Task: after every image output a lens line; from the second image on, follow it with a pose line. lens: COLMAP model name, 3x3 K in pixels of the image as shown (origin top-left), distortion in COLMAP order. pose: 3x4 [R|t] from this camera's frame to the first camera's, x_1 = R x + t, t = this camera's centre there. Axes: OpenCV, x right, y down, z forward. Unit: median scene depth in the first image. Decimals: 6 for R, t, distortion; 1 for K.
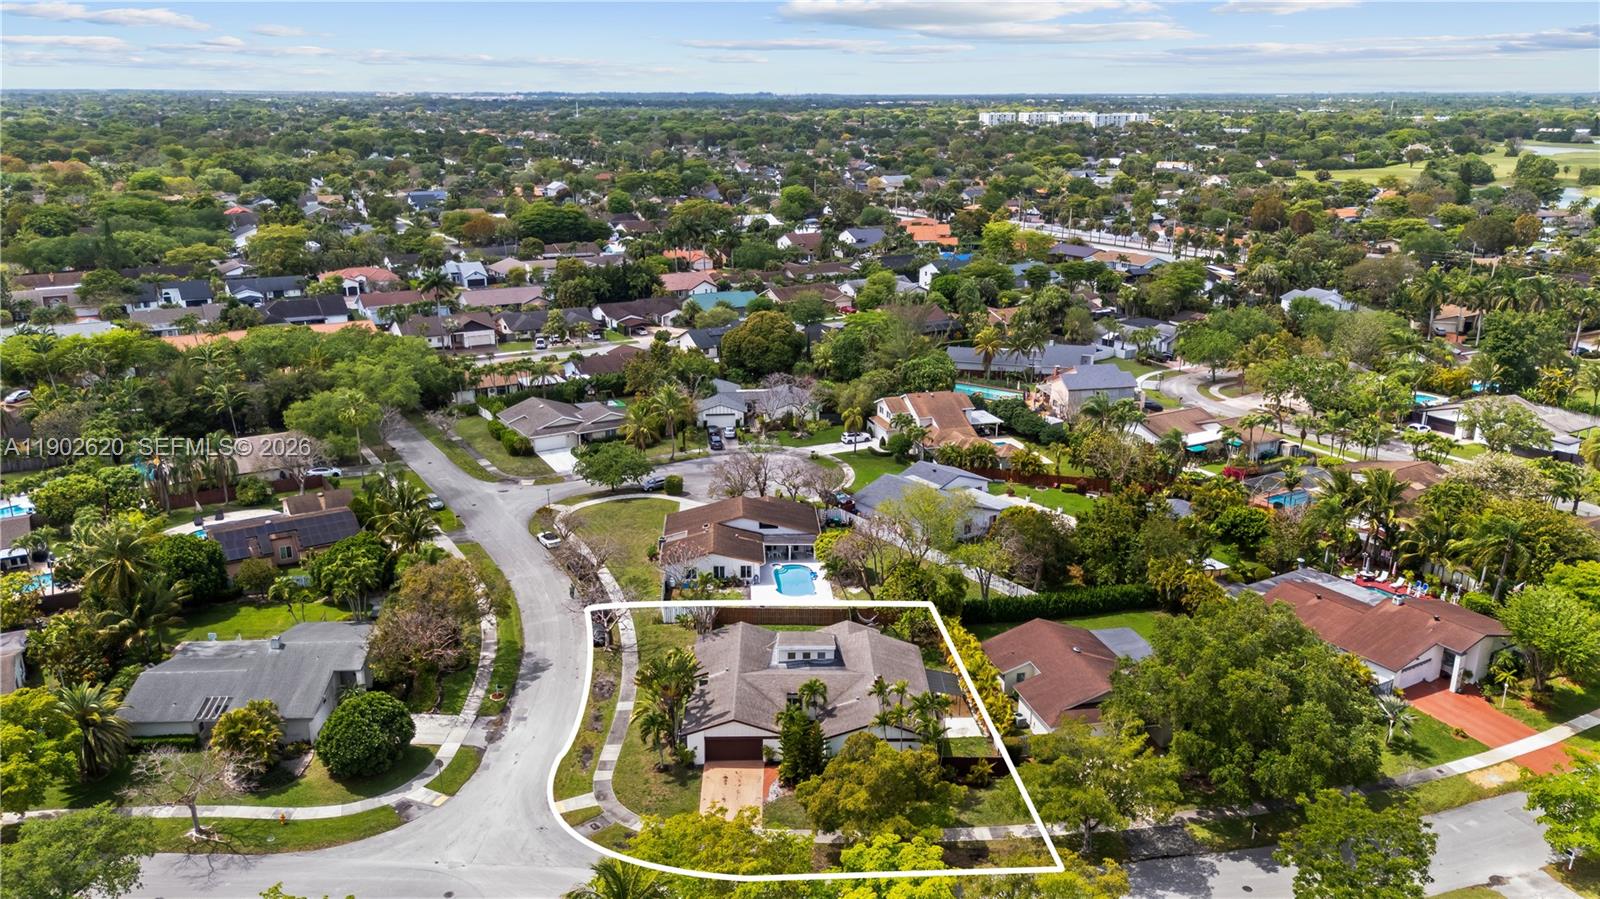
lens RADIAL K [[1211.3, 0, 800.0], [0, 1211.3, 449.5], [0, 0, 1]] dist [0.053739, -0.003528]
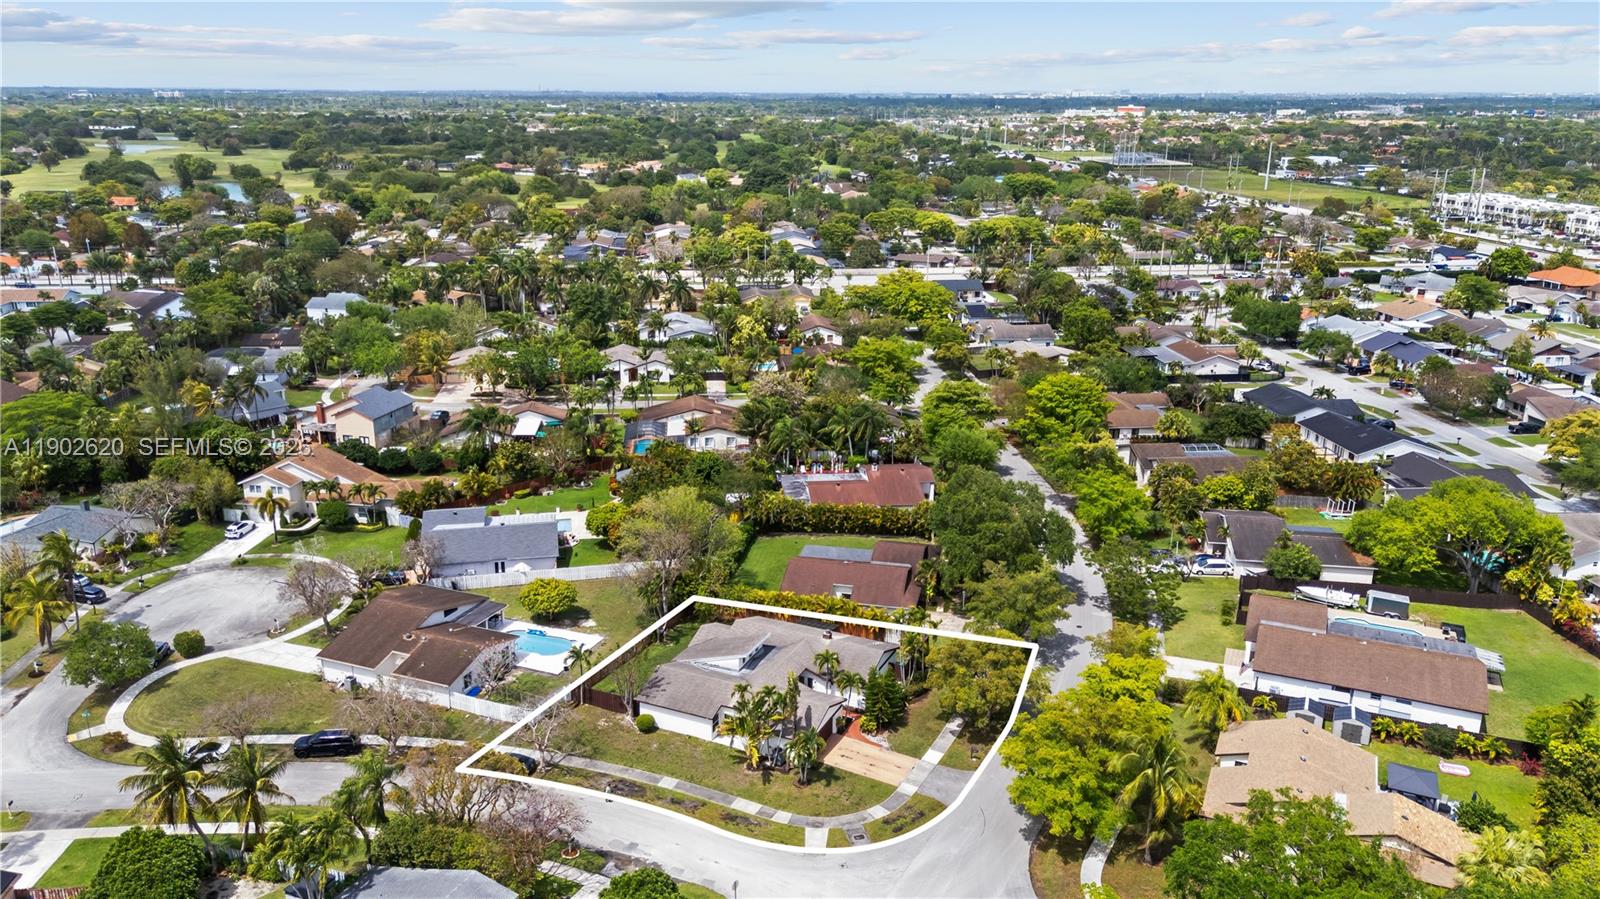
lens RADIAL K [[1211.3, 0, 800.0], [0, 1211.3, 449.5], [0, 0, 1]] dist [0.053739, -0.003528]
pose [[0.432905, -0.269017, 0.860362, -0.911082], [0.270122, 0.949286, 0.160905, -0.174733], [-0.860016, 0.162746, 0.483618, 0.433477]]
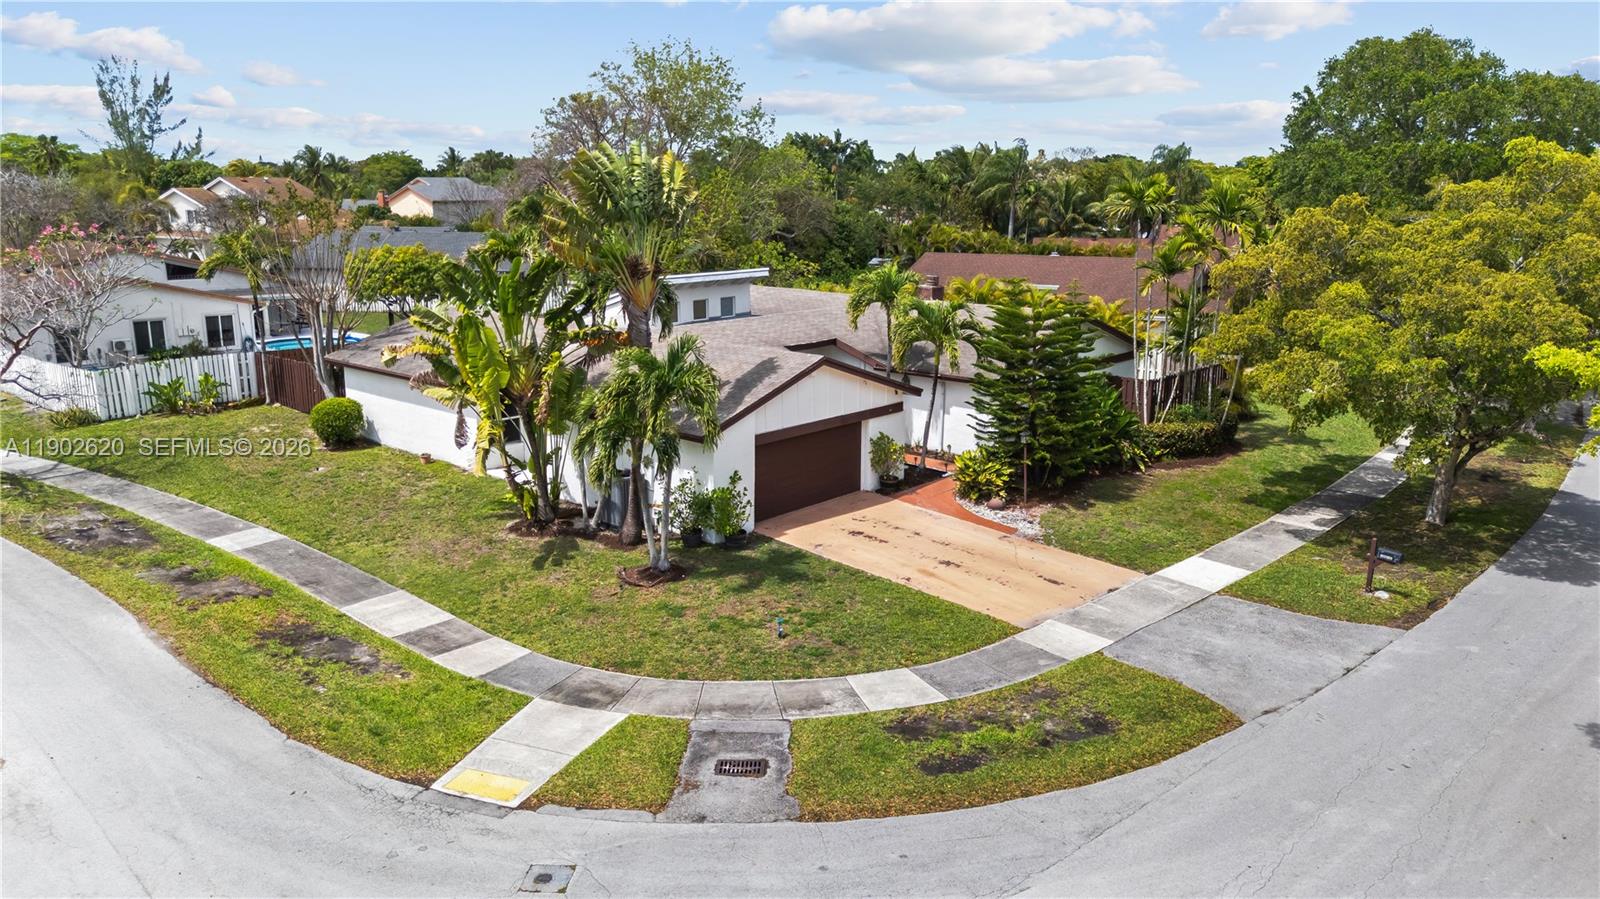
lens RADIAL K [[1211.3, 0, 800.0], [0, 1211.3, 449.5], [0, 0, 1]] dist [0.053739, -0.003528]
pose [[0.681205, -0.161212, 0.714122, -0.272794], [0.223407, 0.974701, 0.006927, 0.232283], [-0.697172, 0.154821, 0.699987, 0.757970]]
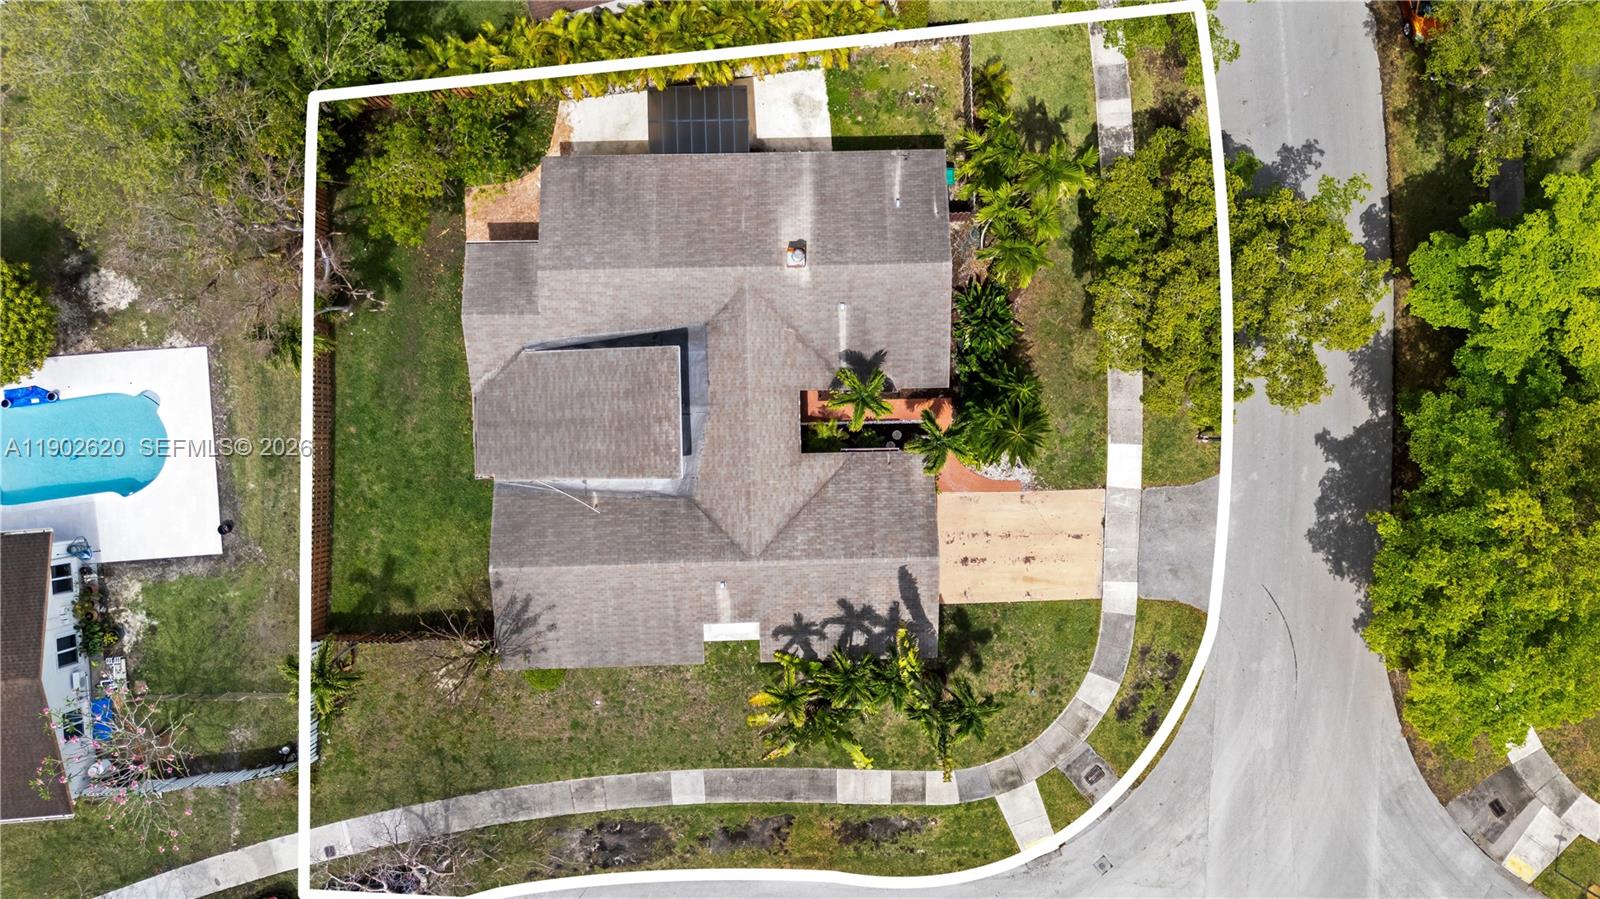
lens RADIAL K [[1211.3, 0, 800.0], [0, 1211.3, 449.5], [0, 0, 1]] dist [0.053739, -0.003528]
pose [[-0.010323, -0.999683, -0.022968, 0.000639], [0.277496, -0.024931, 0.960403, -0.252498], [-0.960671, 0.003541, 0.277666, 0.879985]]
